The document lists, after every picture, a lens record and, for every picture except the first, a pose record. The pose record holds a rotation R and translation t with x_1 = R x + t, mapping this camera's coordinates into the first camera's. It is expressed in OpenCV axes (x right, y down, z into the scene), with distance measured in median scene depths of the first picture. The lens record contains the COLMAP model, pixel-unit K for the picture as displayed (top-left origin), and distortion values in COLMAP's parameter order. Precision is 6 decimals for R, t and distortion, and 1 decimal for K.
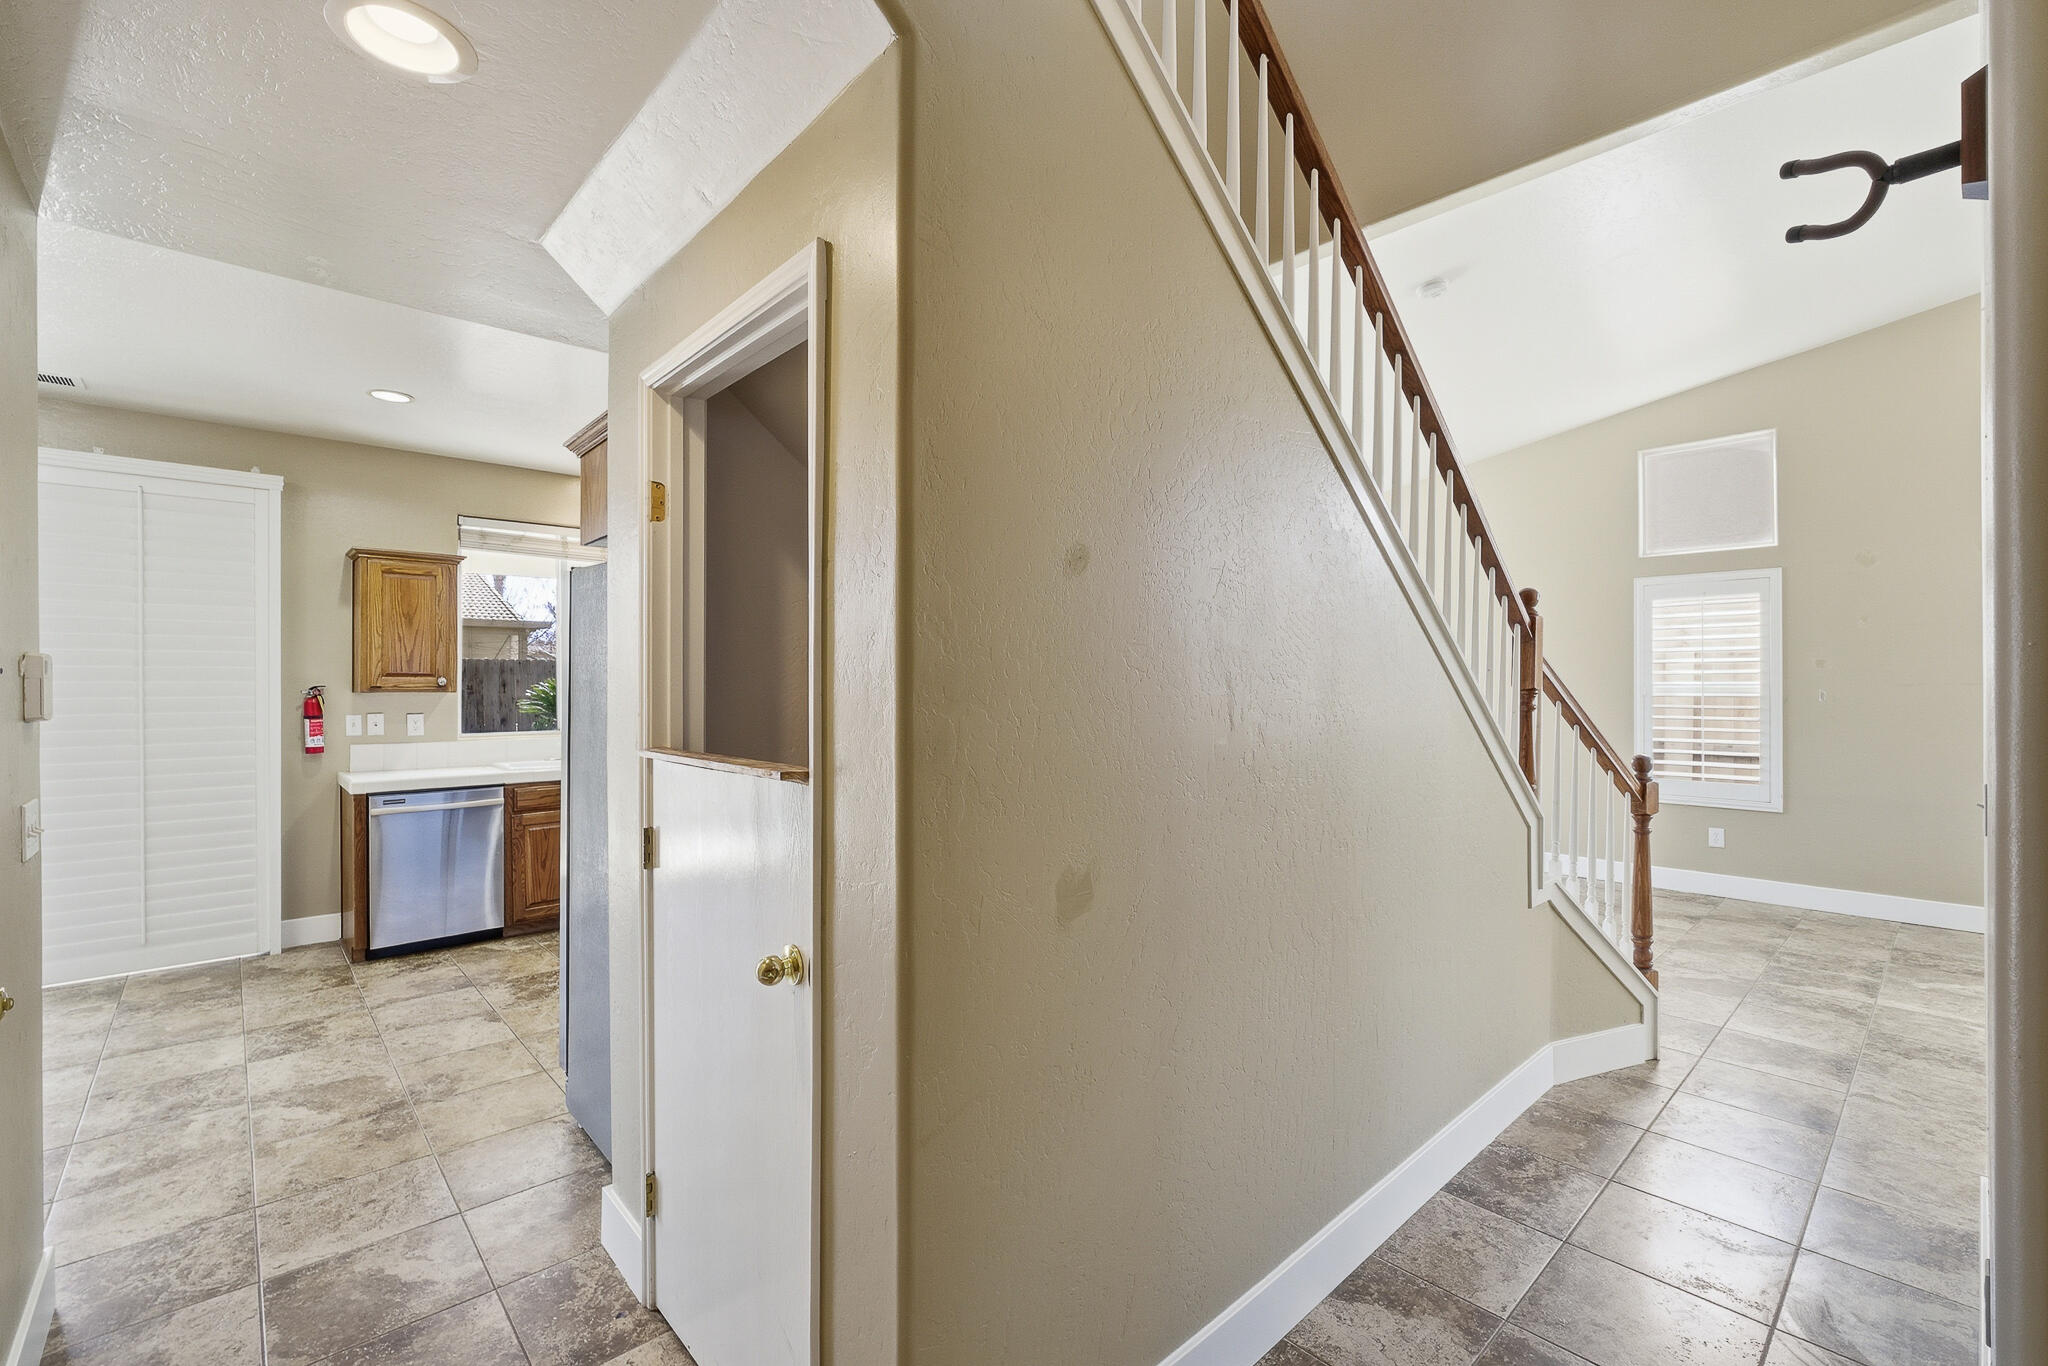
lens RADIAL K [[901.3, 0, 1037.1], [0, 901.3, 688.8], [0, 0, 1]] dist [0.003077, 0.000008]
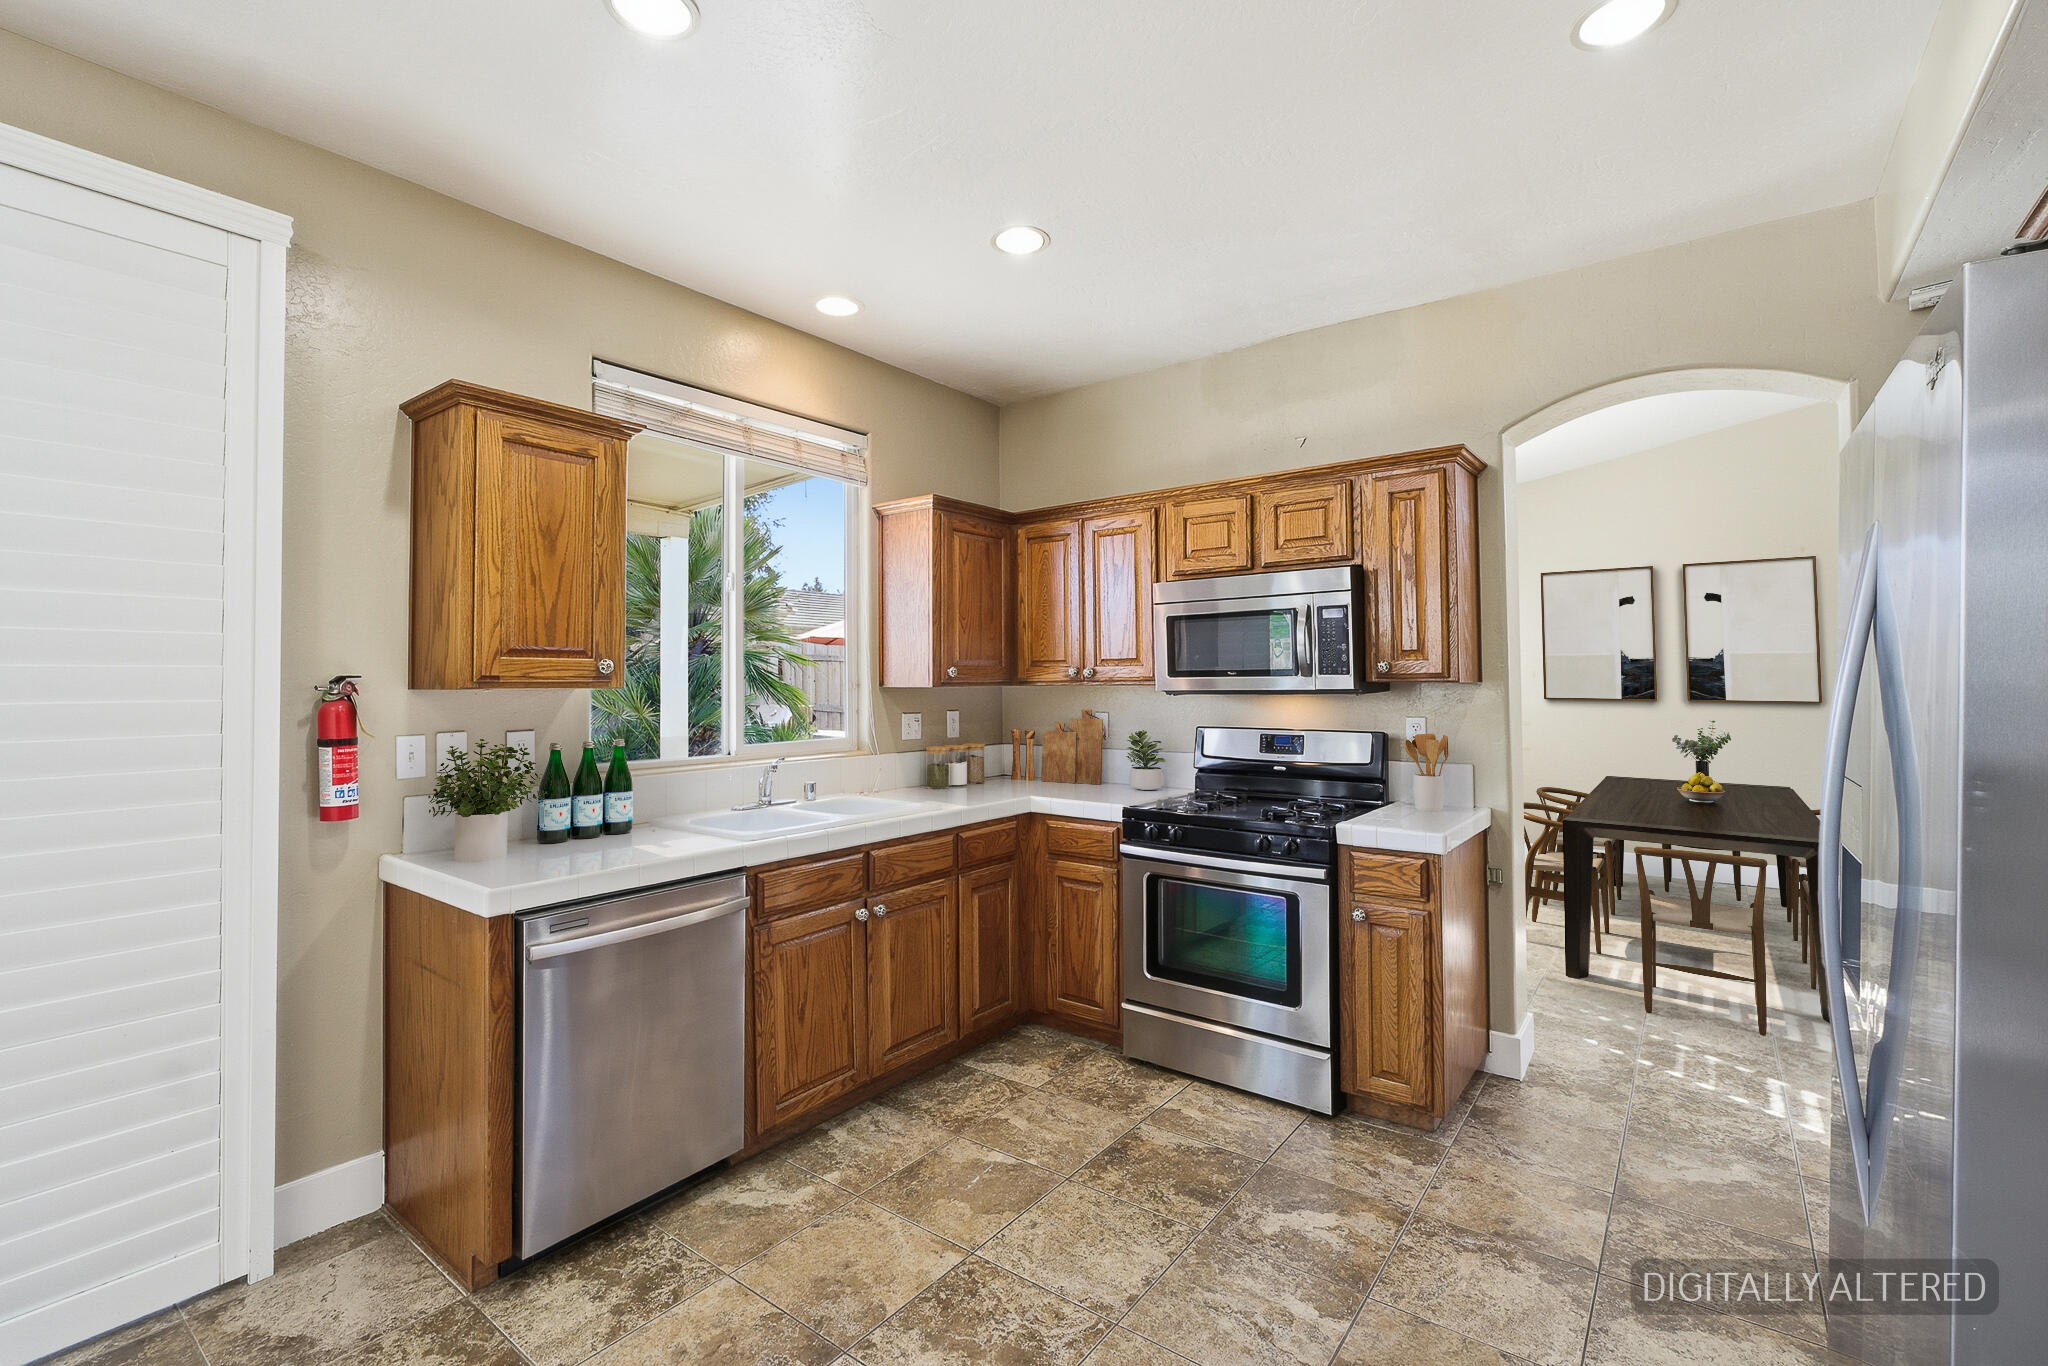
lens RADIAL K [[901.3, 0, 1019.5], [0, 901.3, 675.4], [0, 0, 1]] dist [0.003077, 0.000008]
pose [[0.984648, -0.005915, 0.174450, -0.533509], [0.009029, 0.999814, -0.017064, 0.007691], [-0.174317, 0.018377, 0.984518, 0.475233]]
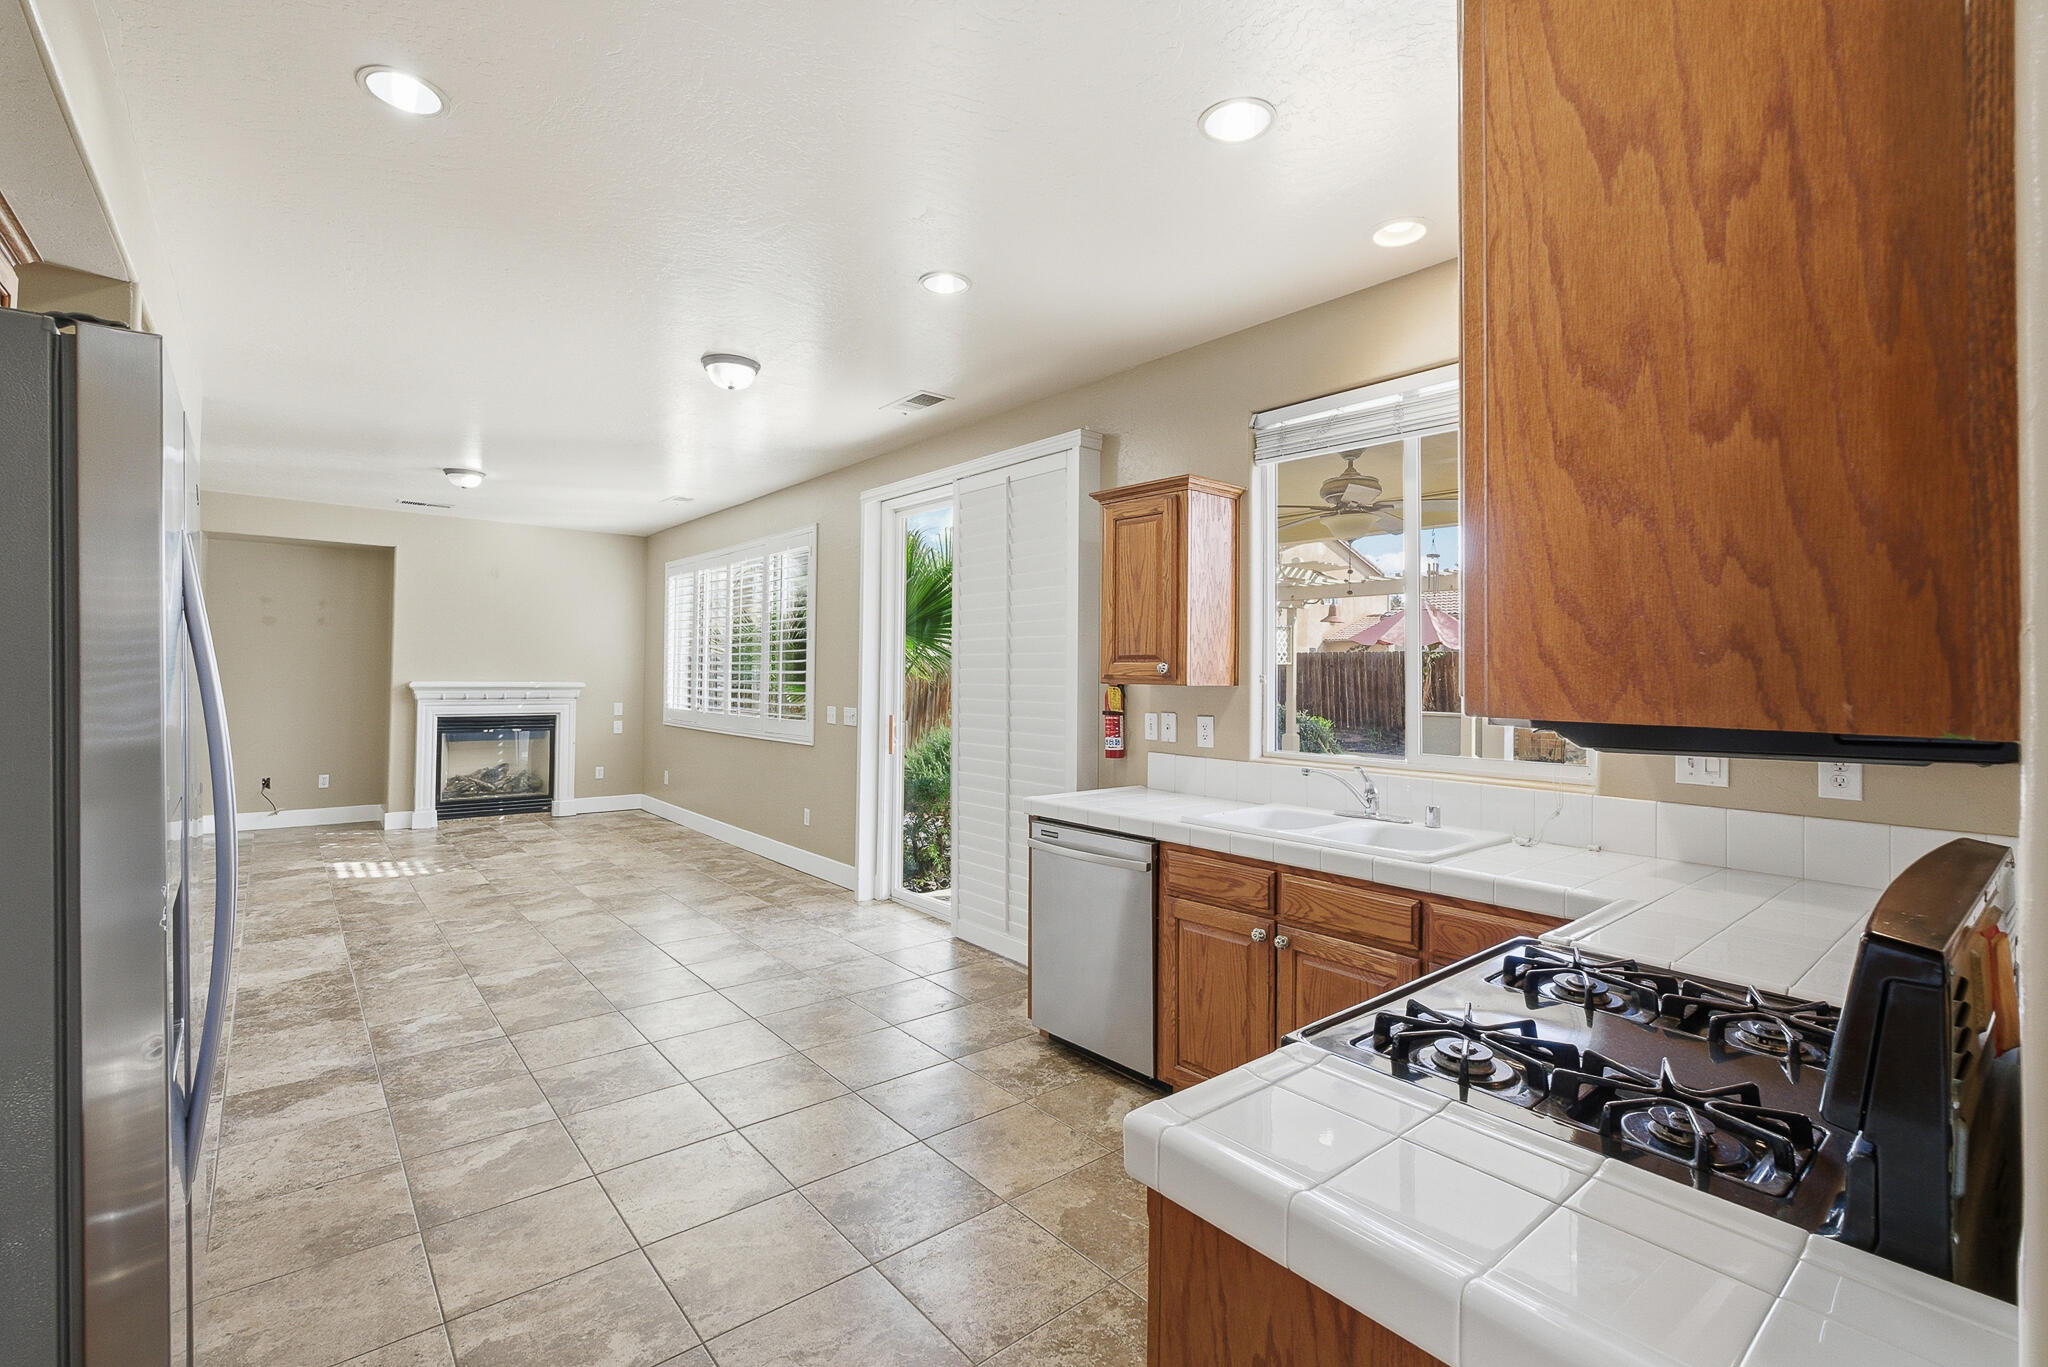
lens RADIAL K [[901.3, 0, 1005.1], [0, 901.3, 662.0], [0, 0, 1]] dist [0.003077, 0.000008]
pose [[-0.061521, -0.017010, -0.997961, 0.013987], [-0.018443, 0.999703, -0.015903, 0.000141], [0.997935, 0.017427, -0.061817, 0.948363]]
